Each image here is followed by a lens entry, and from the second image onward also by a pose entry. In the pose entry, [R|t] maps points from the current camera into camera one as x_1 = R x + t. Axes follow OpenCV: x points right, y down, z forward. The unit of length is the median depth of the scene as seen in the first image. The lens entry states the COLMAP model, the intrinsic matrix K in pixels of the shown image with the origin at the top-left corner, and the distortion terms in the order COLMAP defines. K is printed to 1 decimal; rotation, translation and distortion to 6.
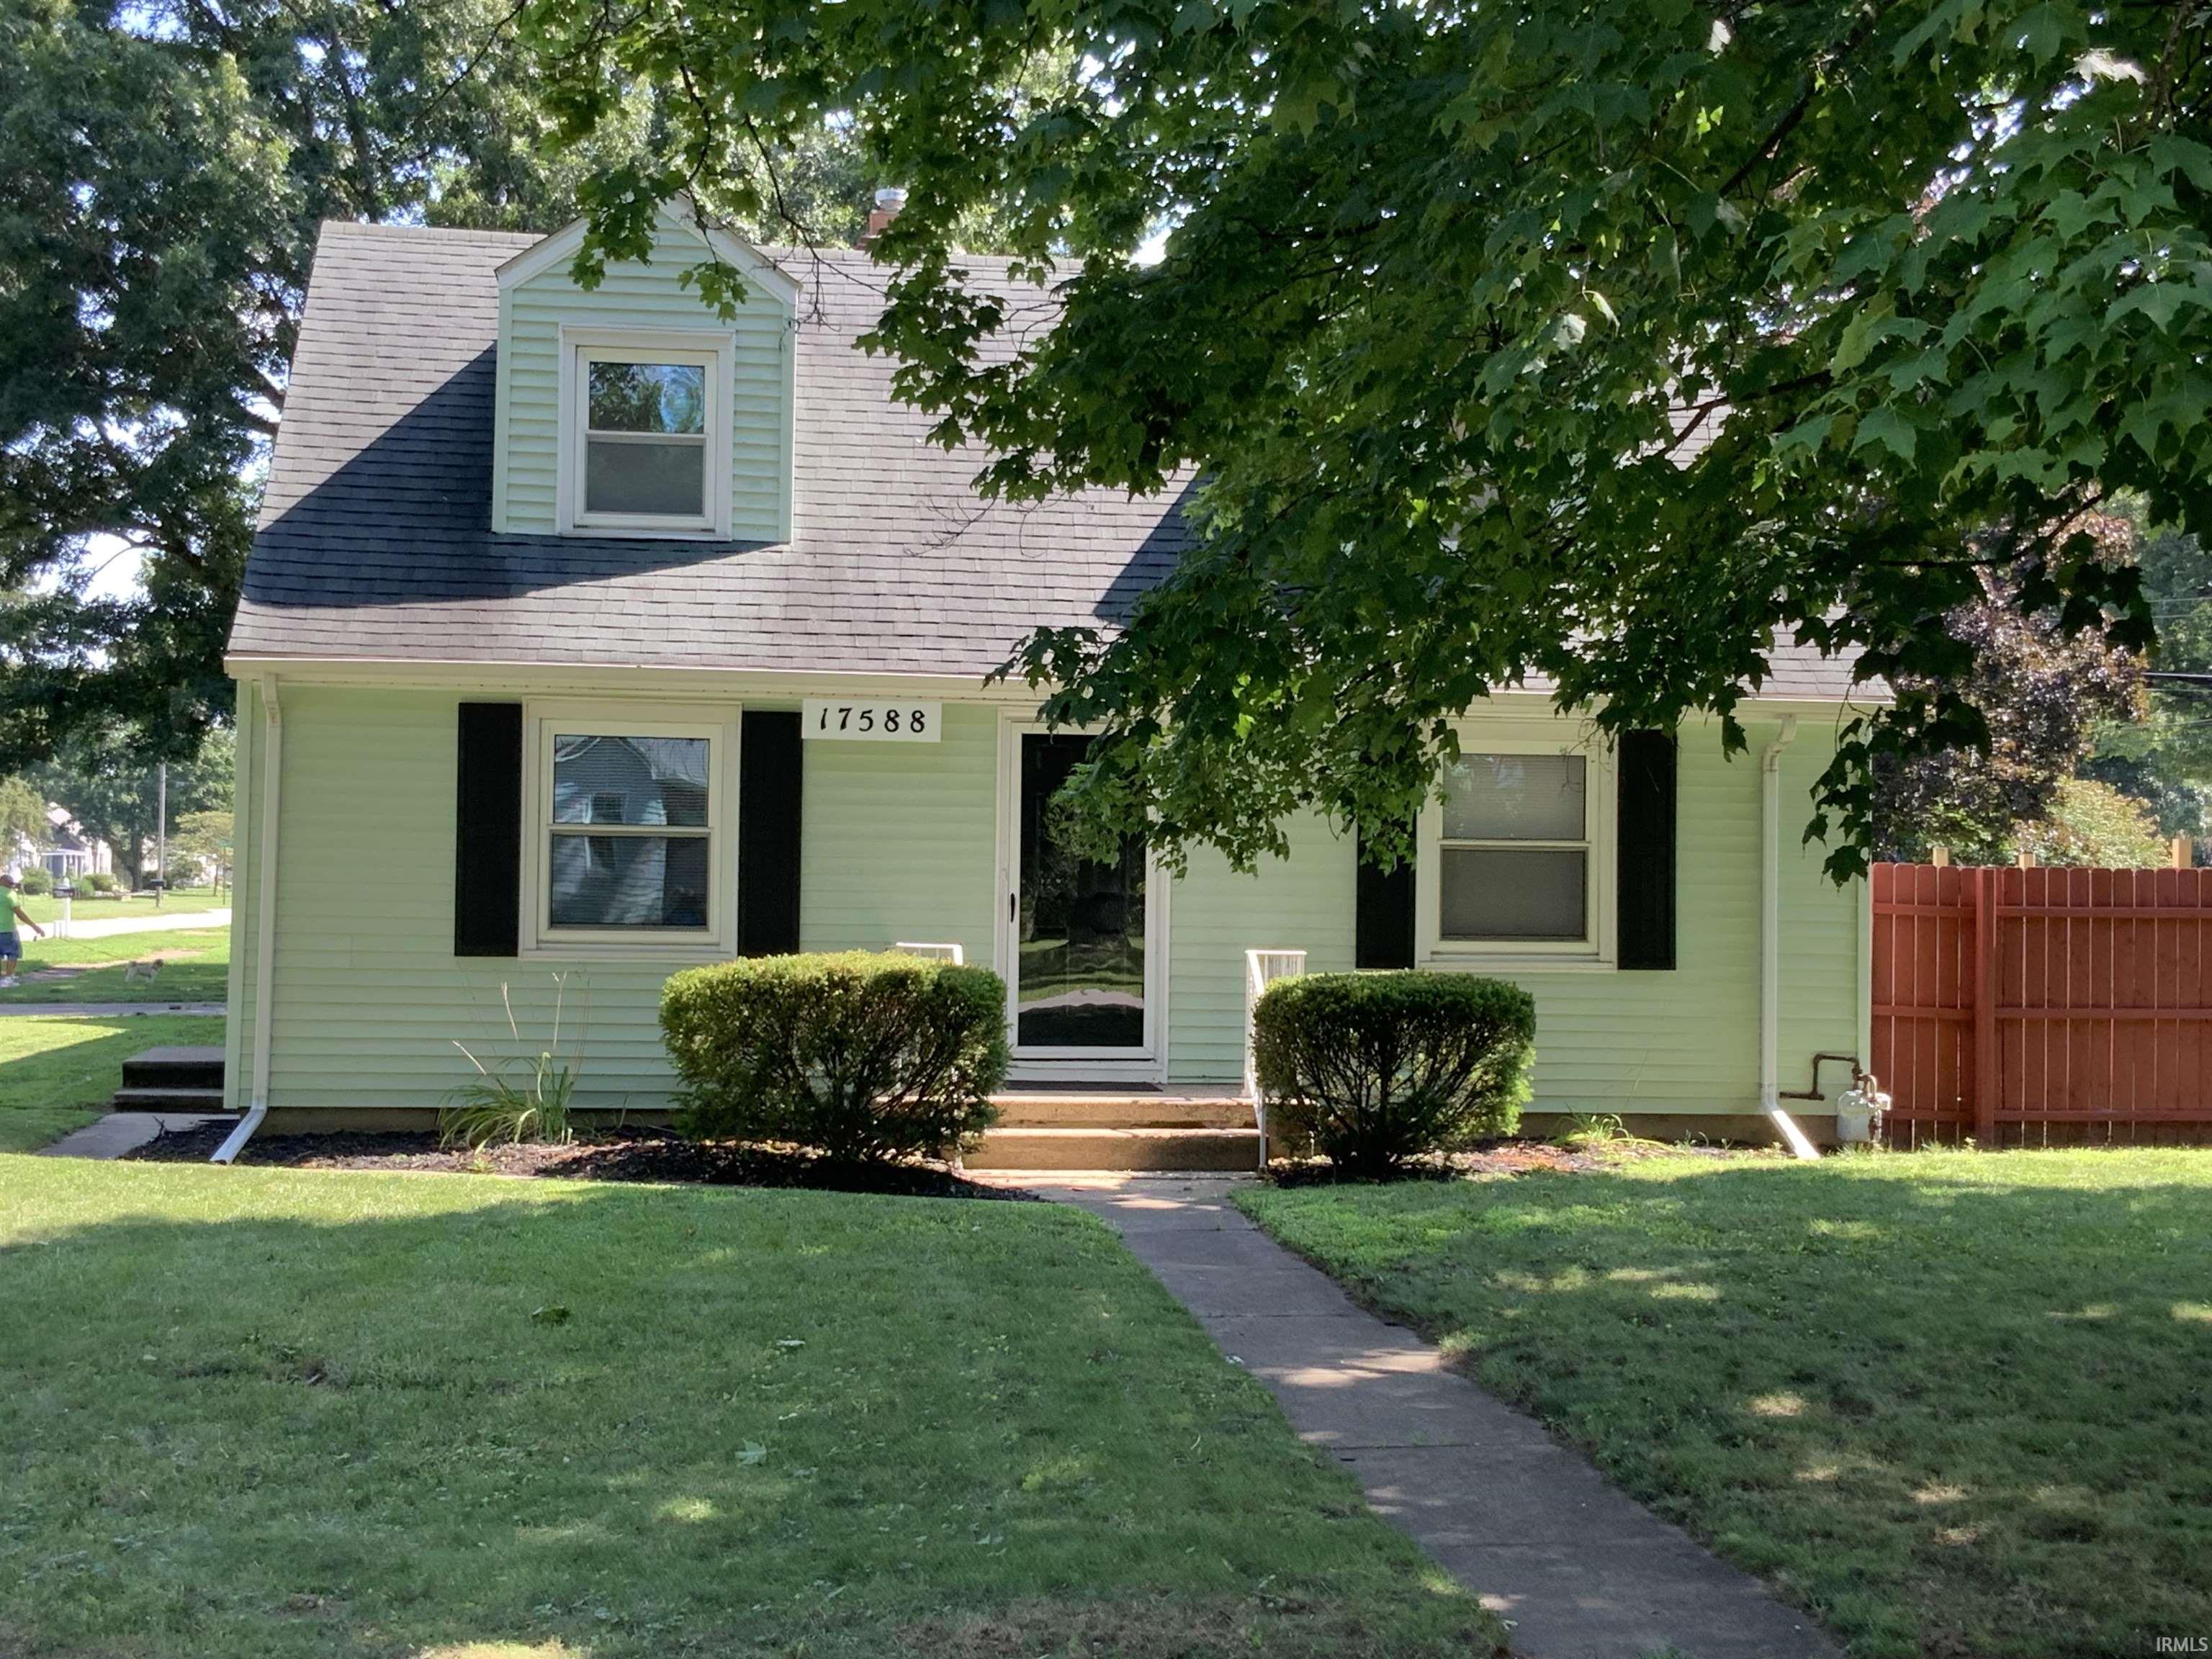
lens RADIAL K [[3097.3, 0, 1109.9], [0, 3097.3, 825.0], [0, 0, 1]] dist [-0.042686, 0.000000]
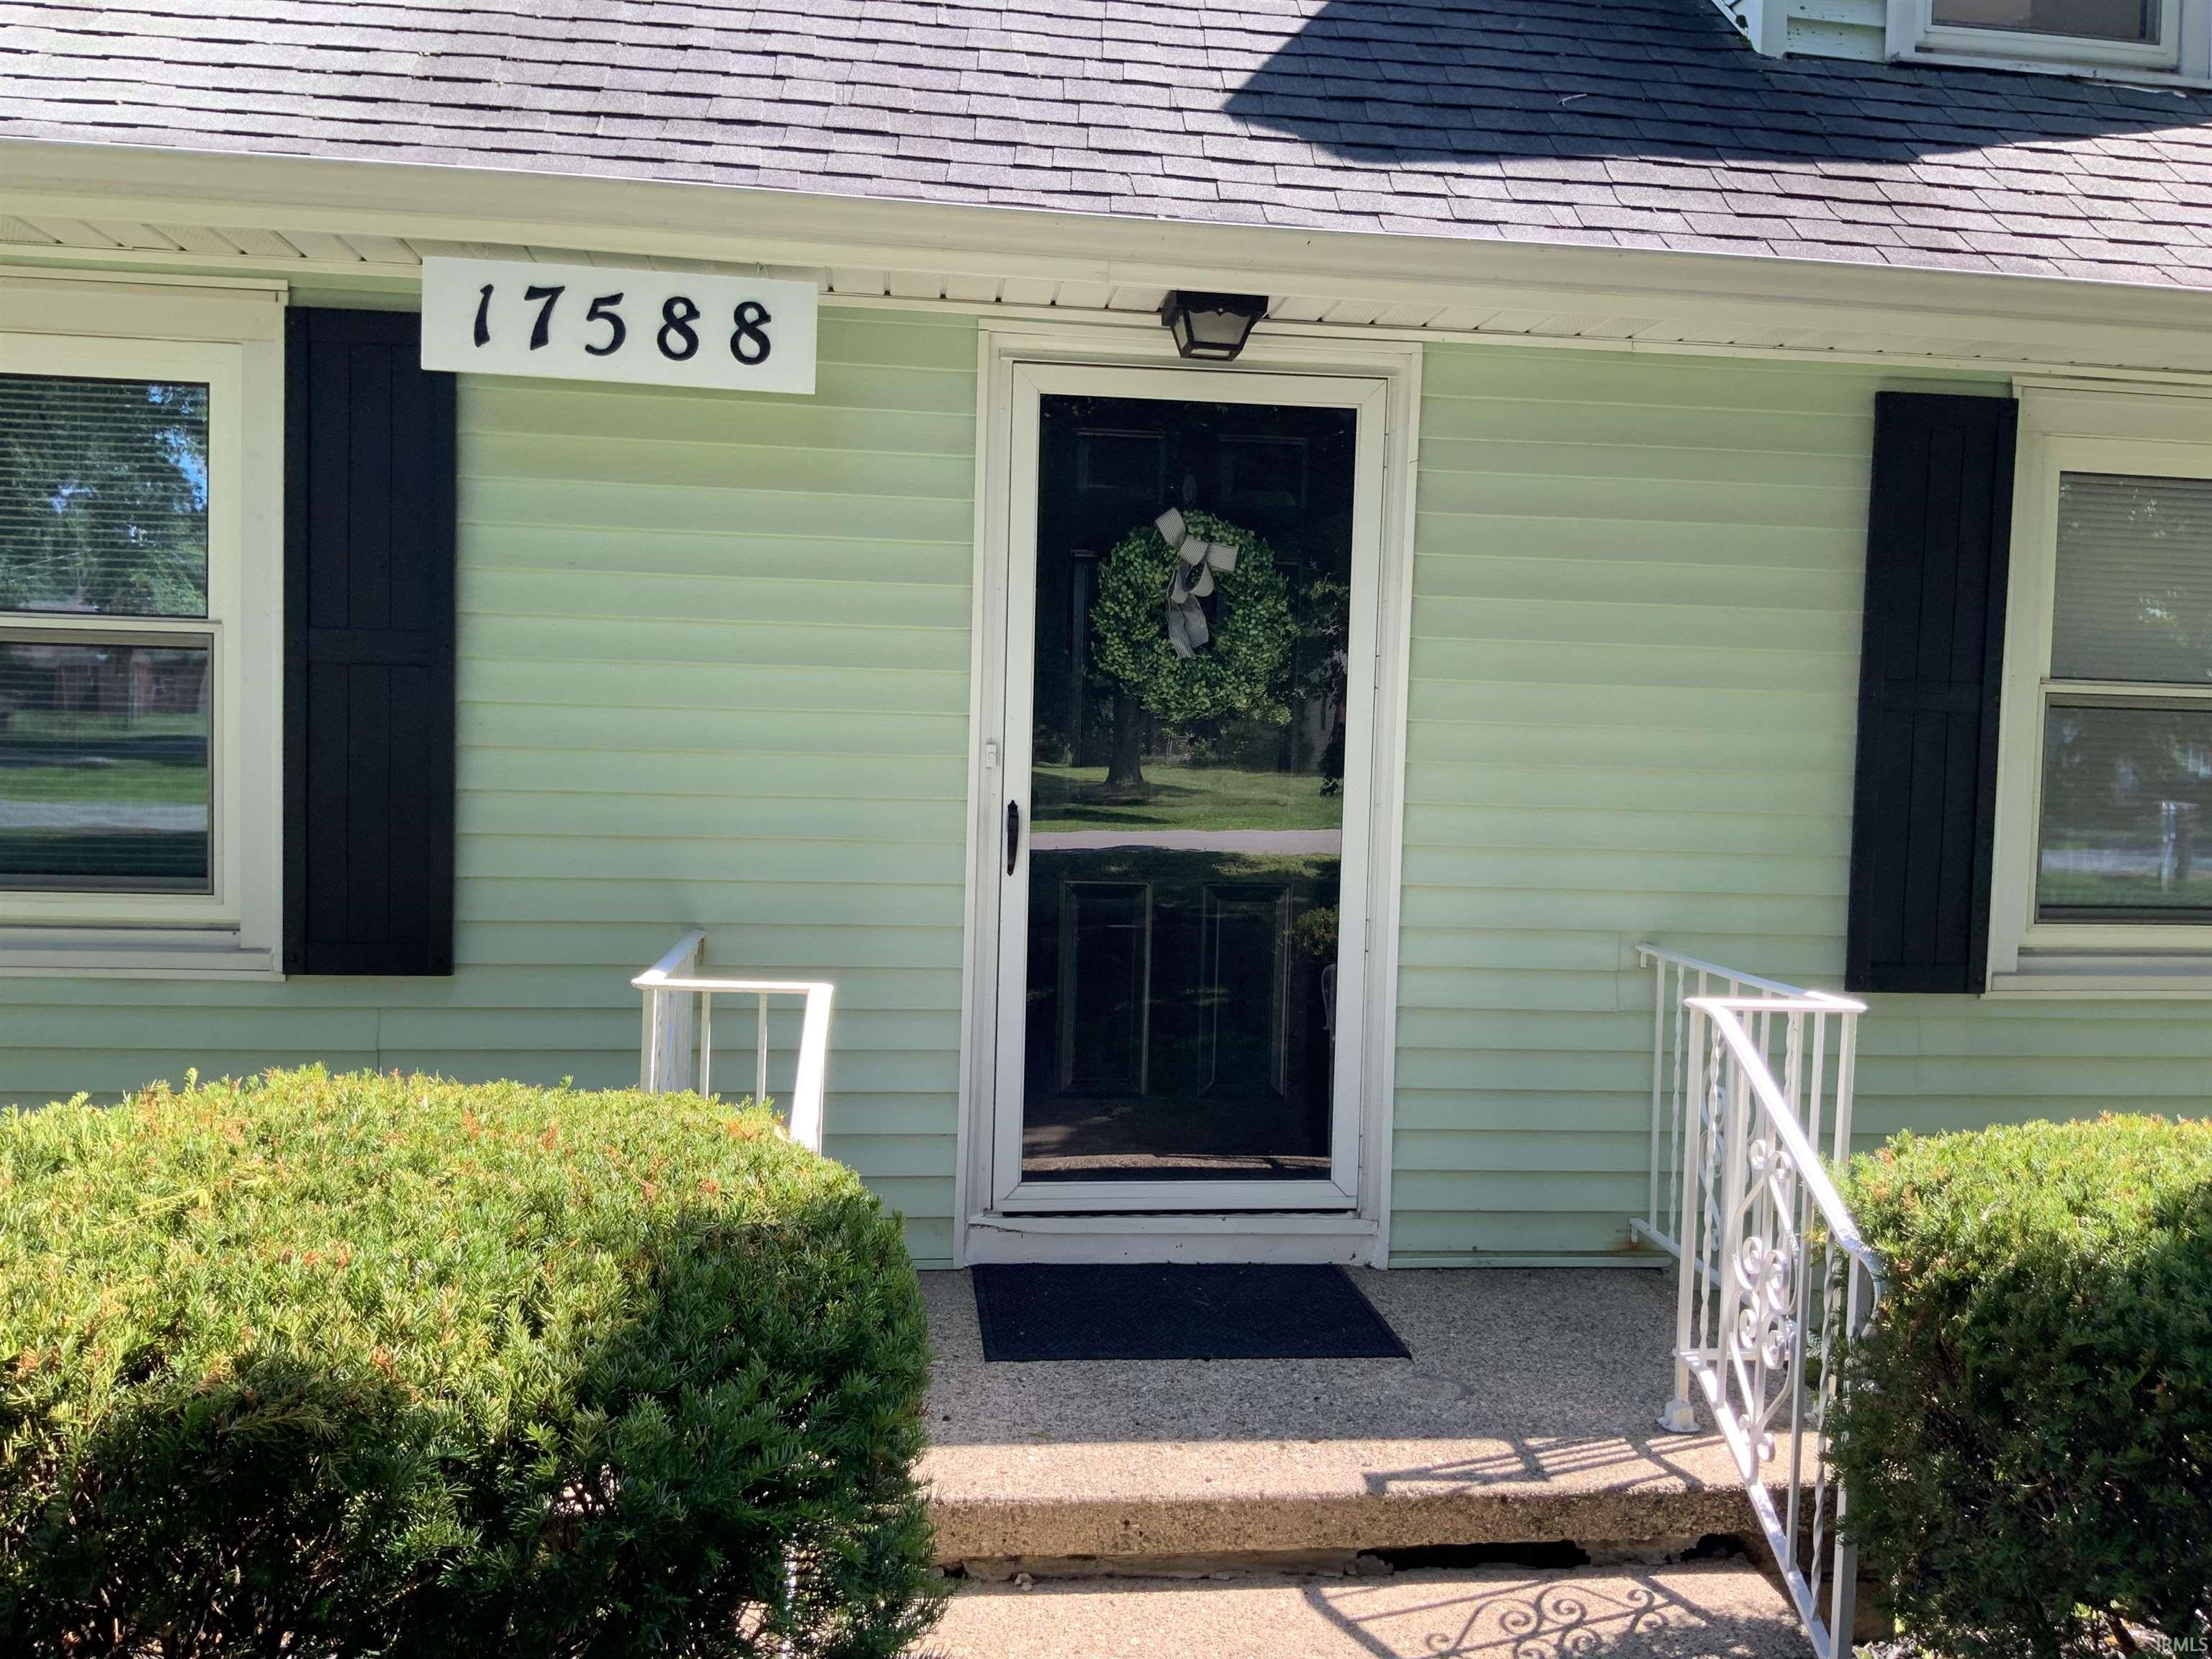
lens RADIAL K [[1870.6, 0, 1102.1], [0, 1870.6, 850.4], [0, 0, 1]] dist [0.075358, -0.158144]
pose [[0.999804, 0.013771, -0.014213, -0.016597], [-0.012511, 0.996283, 0.085230, 0.007694], [0.015334, -0.085035, 0.996260, 0.762425]]
